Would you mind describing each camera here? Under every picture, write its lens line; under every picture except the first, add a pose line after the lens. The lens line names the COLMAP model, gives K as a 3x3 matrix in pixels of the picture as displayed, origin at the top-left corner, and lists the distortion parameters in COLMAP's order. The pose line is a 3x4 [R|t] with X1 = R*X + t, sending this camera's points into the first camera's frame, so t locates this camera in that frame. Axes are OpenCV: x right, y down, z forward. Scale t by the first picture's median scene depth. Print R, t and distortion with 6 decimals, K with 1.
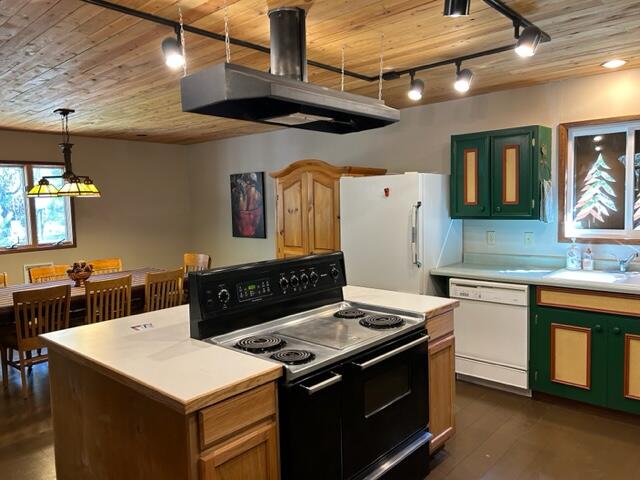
lens RADIAL K [[480.9, 0, 319.0], [0, 480.9, 238.8], [0, 0, 1]] dist [0.001160, -0.000900]
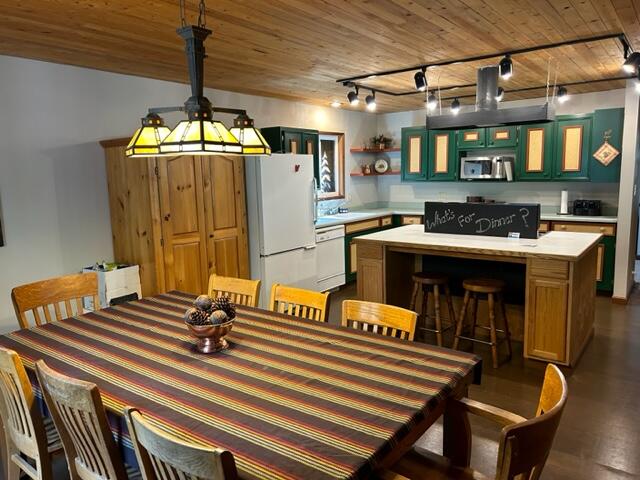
lens RADIAL K [[480.9, 0, 319.5], [0, 480.9, 241.3], [0, 0, 1]] dist [0.001160, -0.000900]
pose [[-0.108560, -0.109153, 0.988079, -1.010215], [0.105100, 0.987123, 0.120595, -0.049210], [-0.988518, 0.116939, -0.095691, 0.989582]]
